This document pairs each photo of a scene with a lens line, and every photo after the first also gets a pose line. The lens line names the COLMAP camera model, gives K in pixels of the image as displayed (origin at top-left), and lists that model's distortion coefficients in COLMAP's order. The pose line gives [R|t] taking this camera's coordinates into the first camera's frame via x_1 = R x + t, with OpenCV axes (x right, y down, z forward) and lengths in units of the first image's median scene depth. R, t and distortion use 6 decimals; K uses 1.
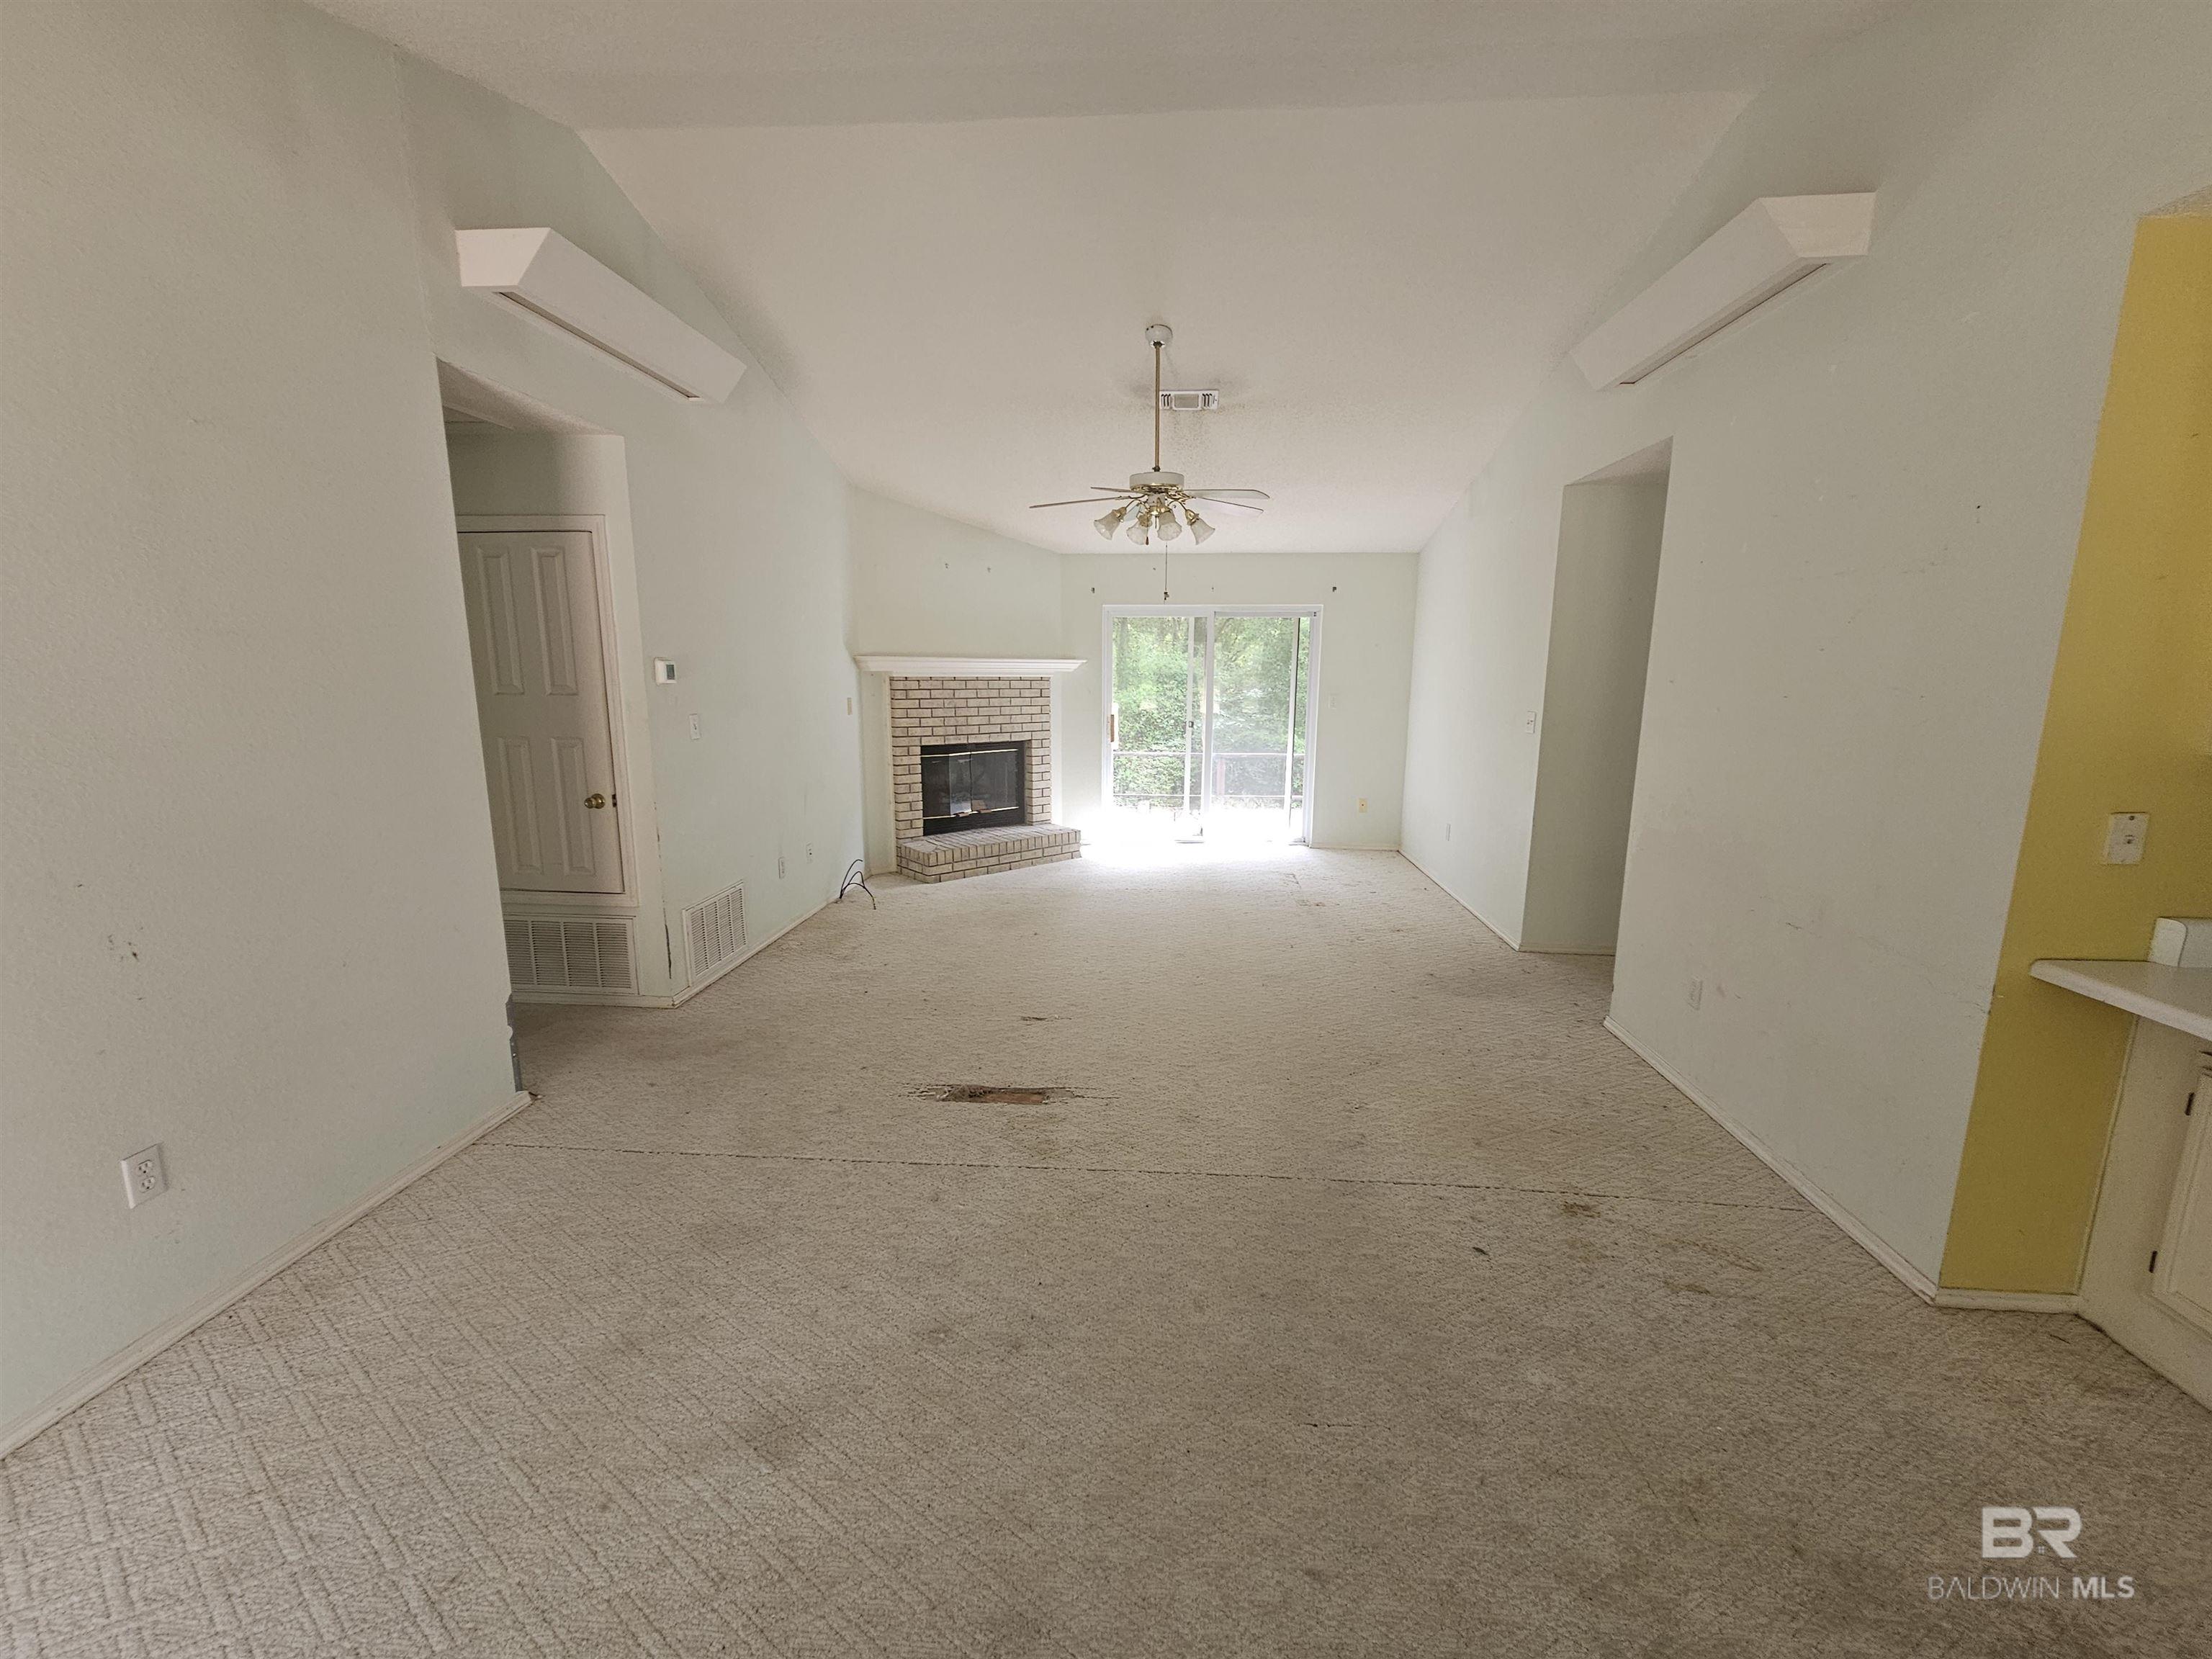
lens RADIAL K [[906.1, 0, 1117.5], [0, 906.1, 831.2], [0, 0, 1]] dist [-0.000663, -0.000372]
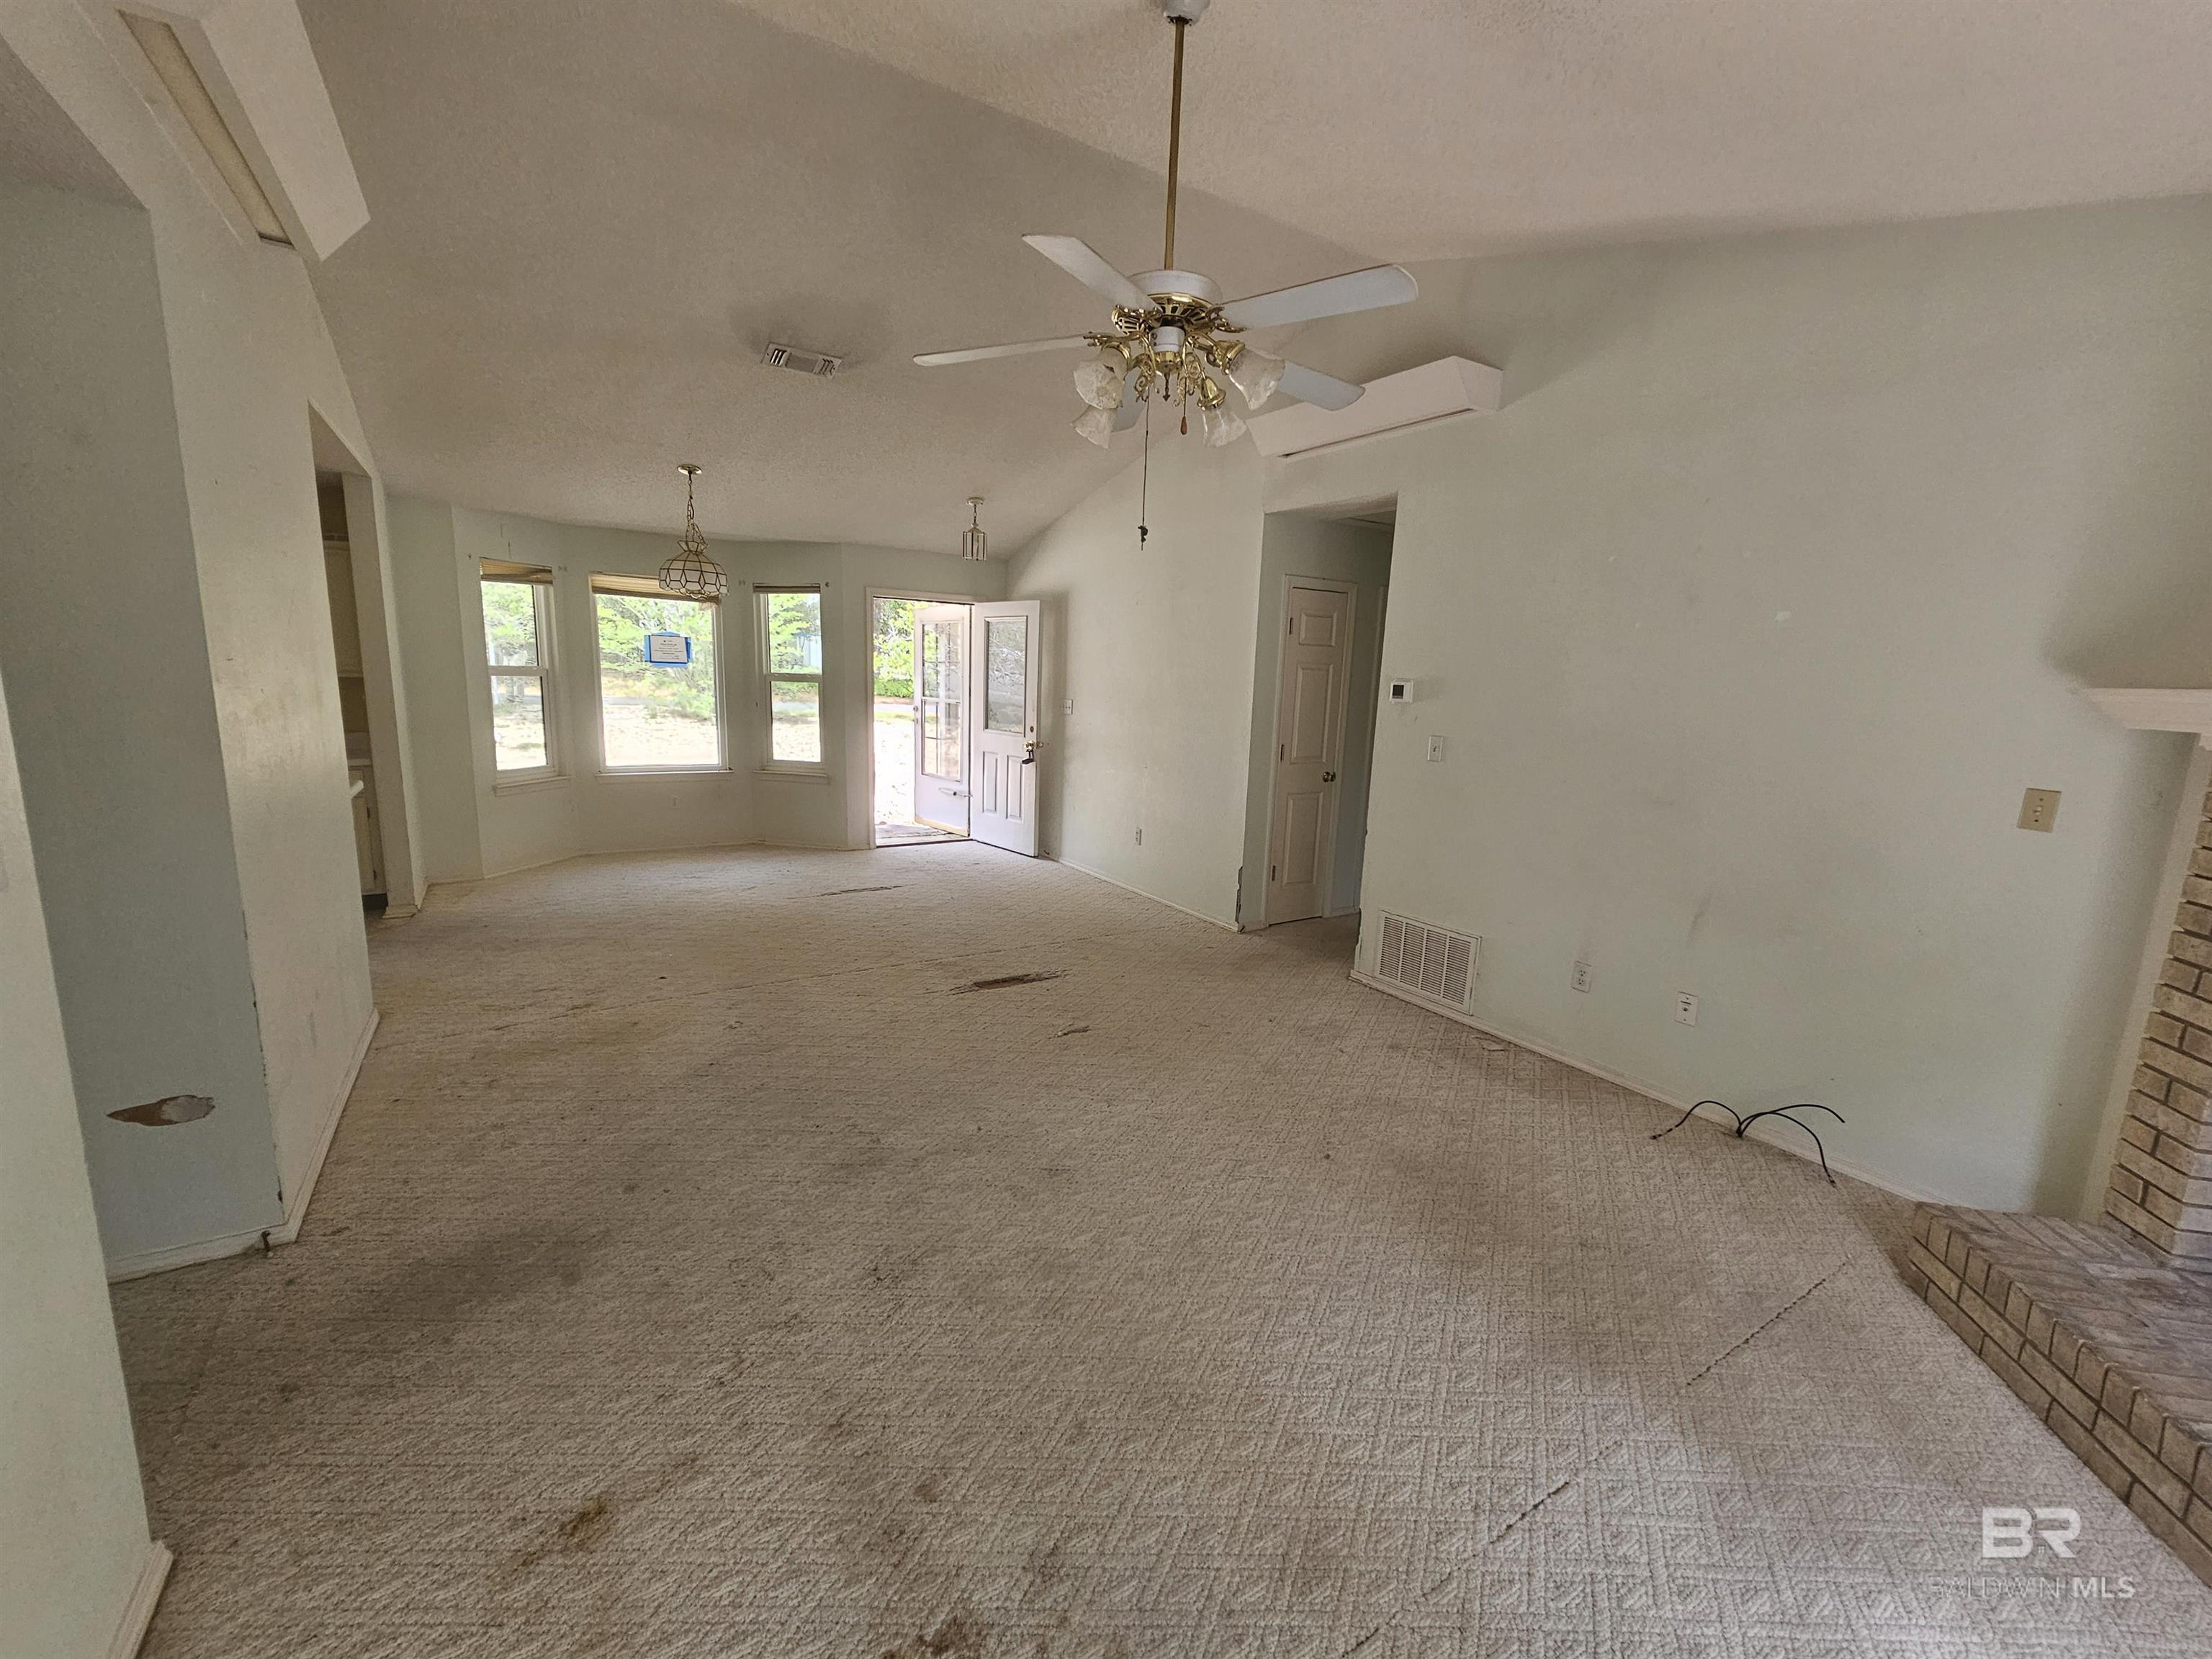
lens RADIAL K [[906.1, 0, 1117.5], [0, 906.1, 831.2], [0, 0, 1]] dist [-0.000663, -0.000372]
pose [[-0.798115, 0.070221, -0.598399, 0.441714], [-0.147447, 0.940222, 0.306990, -0.302357], [0.584185, 0.333245, -0.740051, 1.664361]]
